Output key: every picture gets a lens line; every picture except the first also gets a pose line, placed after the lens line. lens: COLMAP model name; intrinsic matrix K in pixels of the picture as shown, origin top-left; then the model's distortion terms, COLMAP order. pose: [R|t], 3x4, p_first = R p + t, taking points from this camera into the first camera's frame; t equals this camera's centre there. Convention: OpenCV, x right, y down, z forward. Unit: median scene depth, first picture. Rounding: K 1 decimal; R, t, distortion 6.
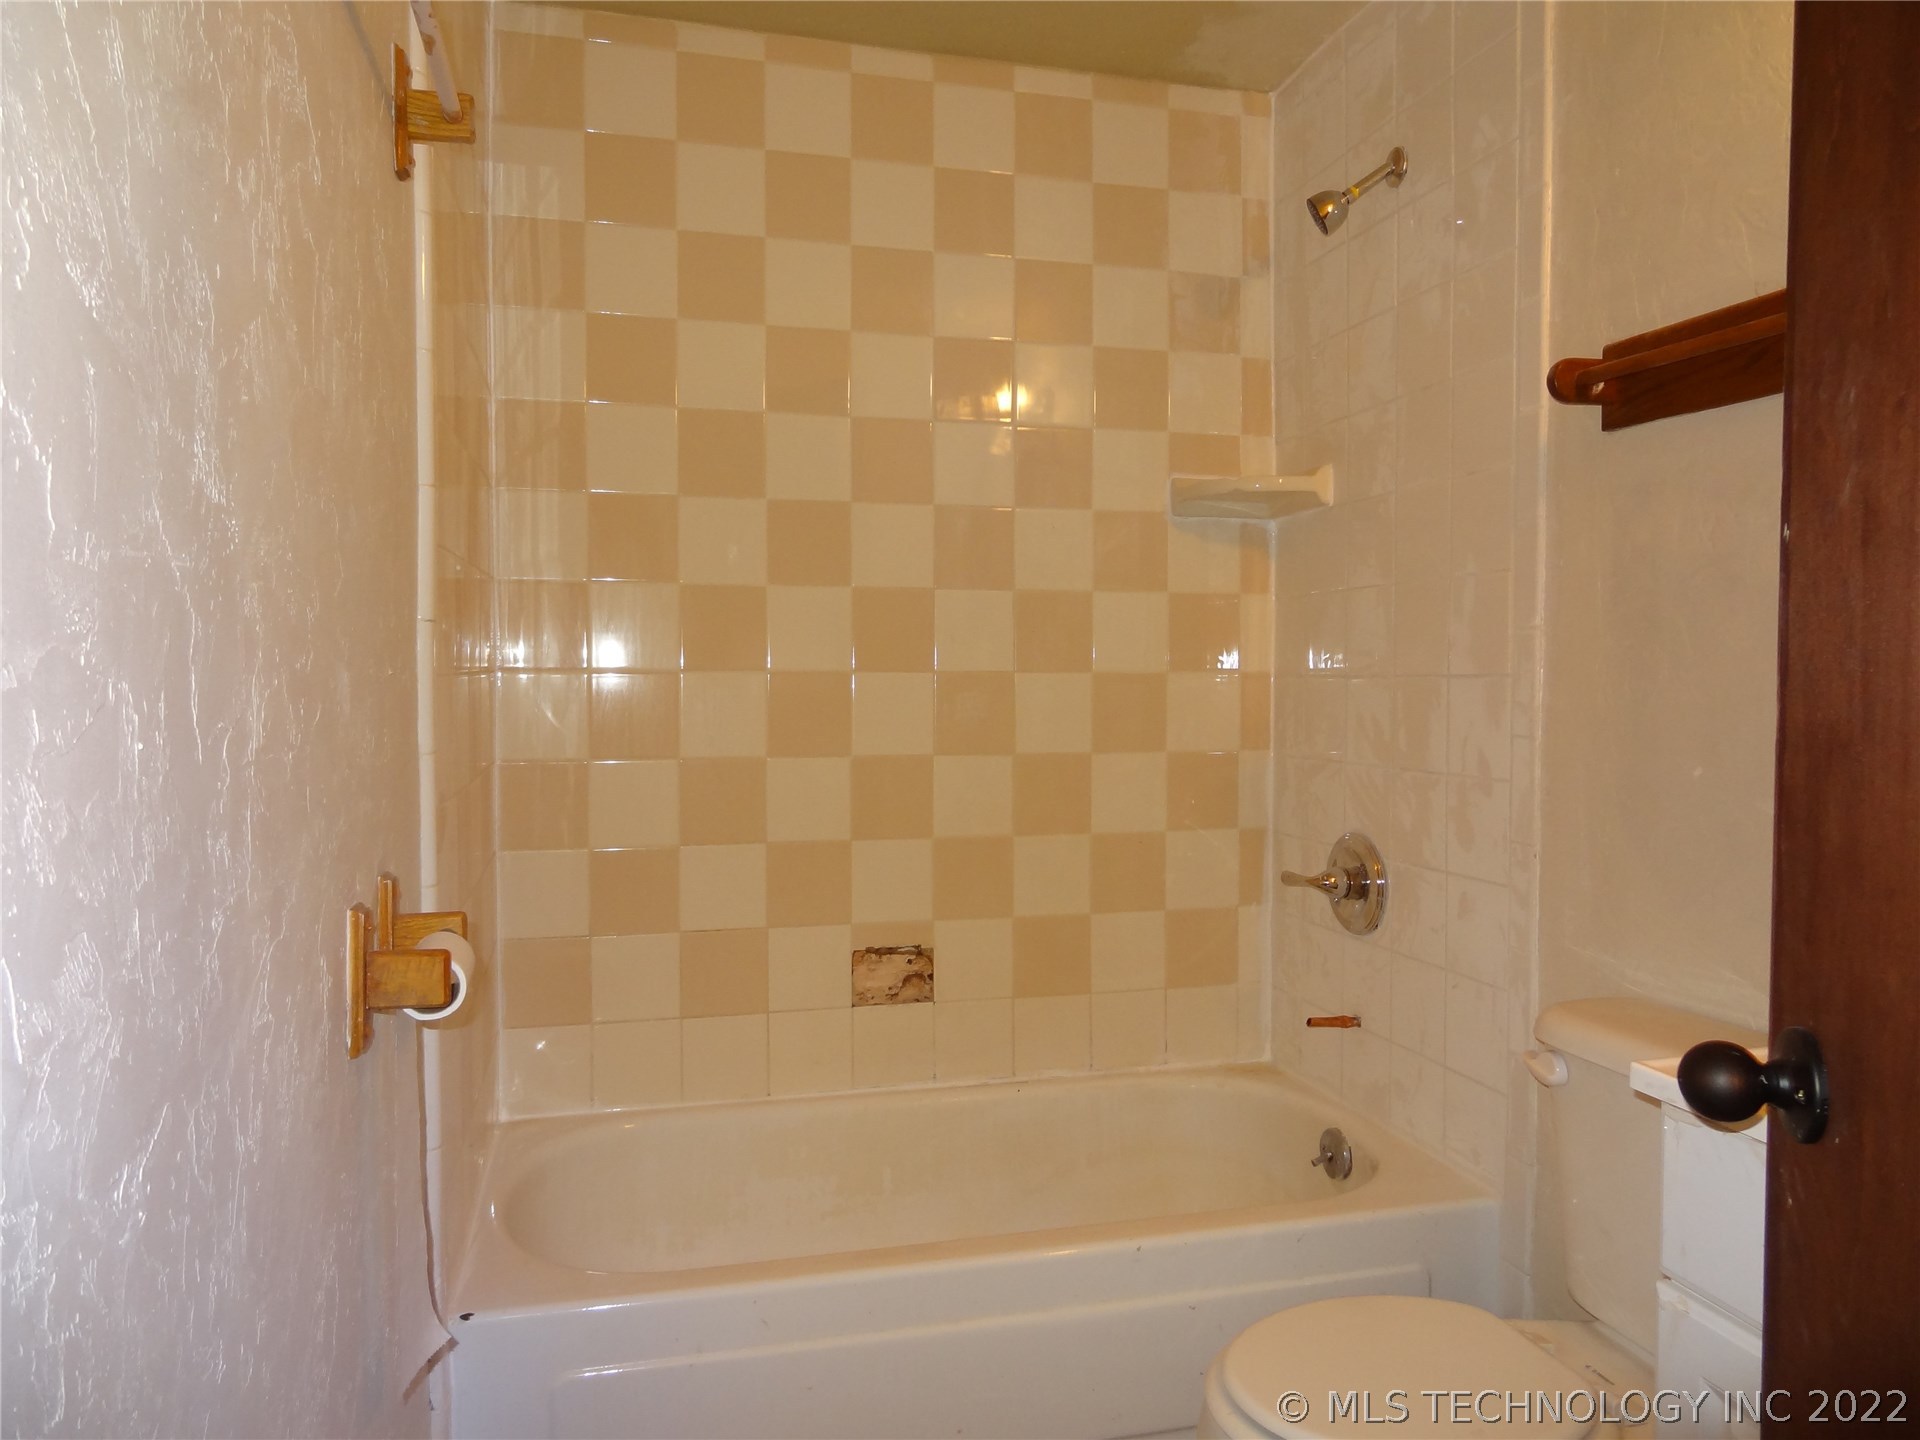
lens RADIAL K [[1334.9, 0, 961.0], [0, 1334.9, 717.7], [0, 0, 1]] dist [-0.002873, 0.001300]
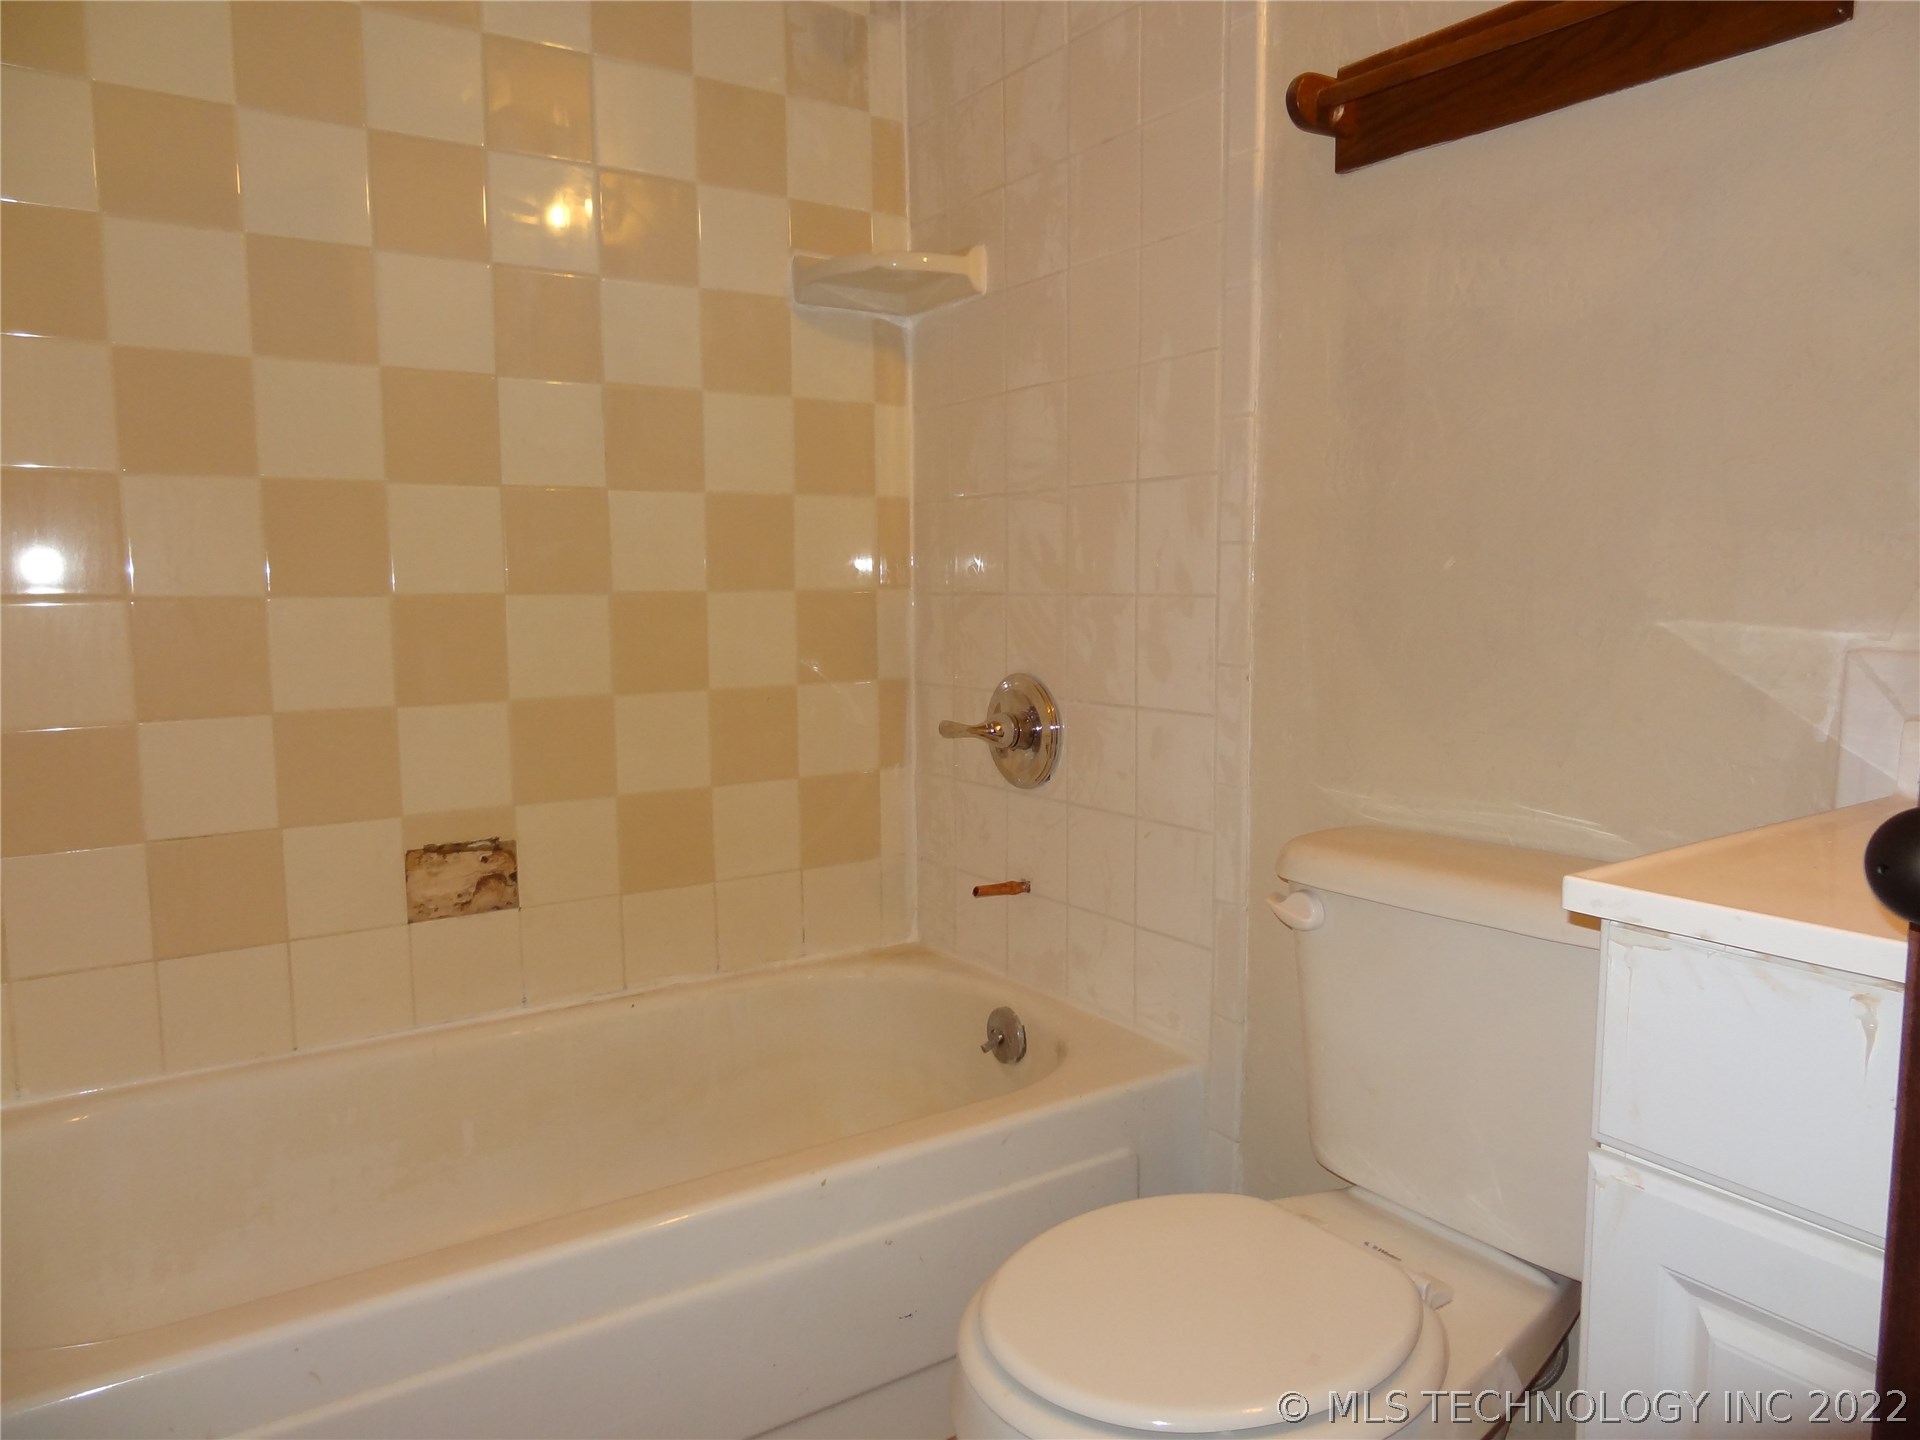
lens RADIAL K [[1334.9, 0, 957.5], [0, 1334.9, 722.6], [0, 0, 1]] dist [-0.002873, 0.001300]
pose [[0.943119, -0.042412, 0.329738, -0.033170], [0.017443, 0.996776, 0.078318, 0.049030], [-0.331996, -0.068112, 0.940818, 0.188852]]
